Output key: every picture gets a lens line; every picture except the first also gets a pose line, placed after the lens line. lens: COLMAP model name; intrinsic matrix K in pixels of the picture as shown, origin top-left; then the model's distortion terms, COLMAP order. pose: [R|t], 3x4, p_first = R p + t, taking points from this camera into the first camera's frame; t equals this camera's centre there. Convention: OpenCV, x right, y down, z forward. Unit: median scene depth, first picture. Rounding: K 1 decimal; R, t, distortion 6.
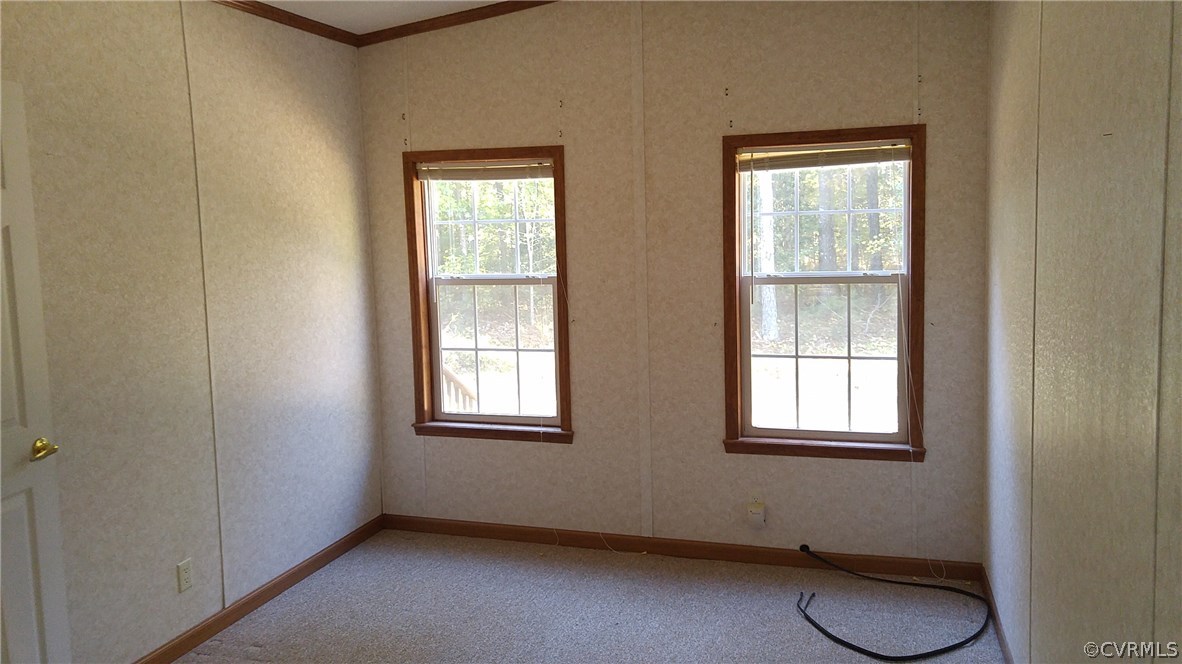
lens RADIAL K [[920.8, 0, 583.8], [0, 920.8, 309.4], [0, 0, 1]] dist [0.002351, -0.001337]
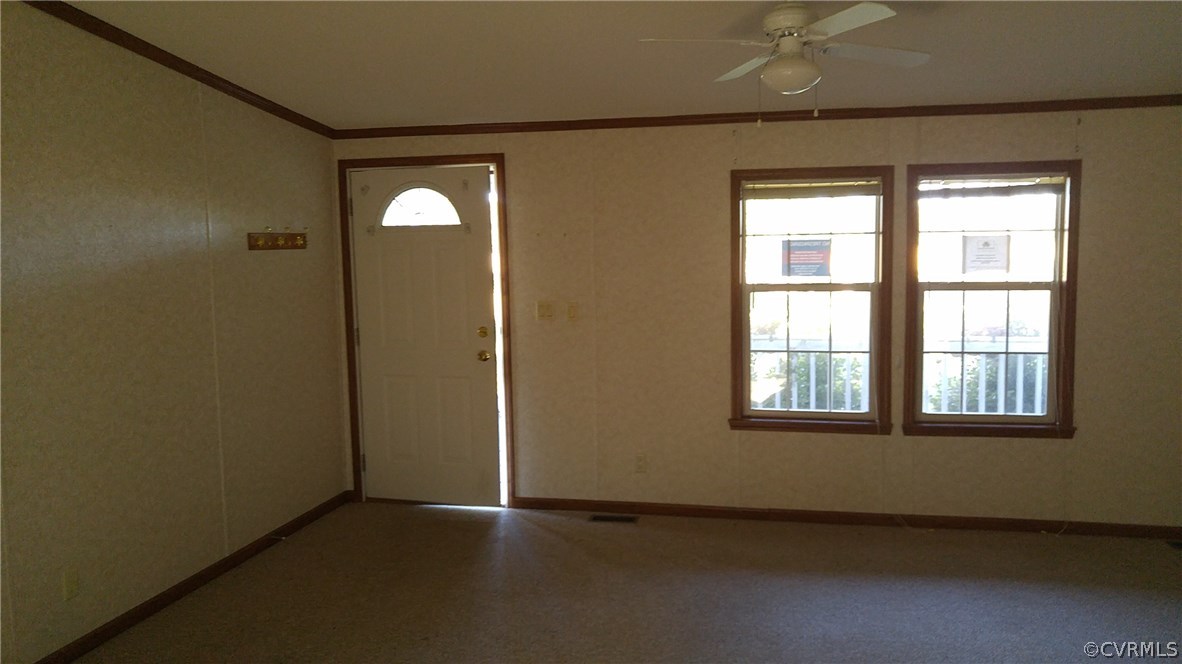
lens RADIAL K [[742.2, 0, 591.0], [0, 742.2, 332.0], [0, 0, 1]] dist [-0.038542, -0.000366]
pose [[0.990725, -0.006274, 0.135738, -0.165775], [0.002754, 0.999655, 0.026103, -0.001177], [-0.135855, -0.025487, 0.990401, 0.053203]]
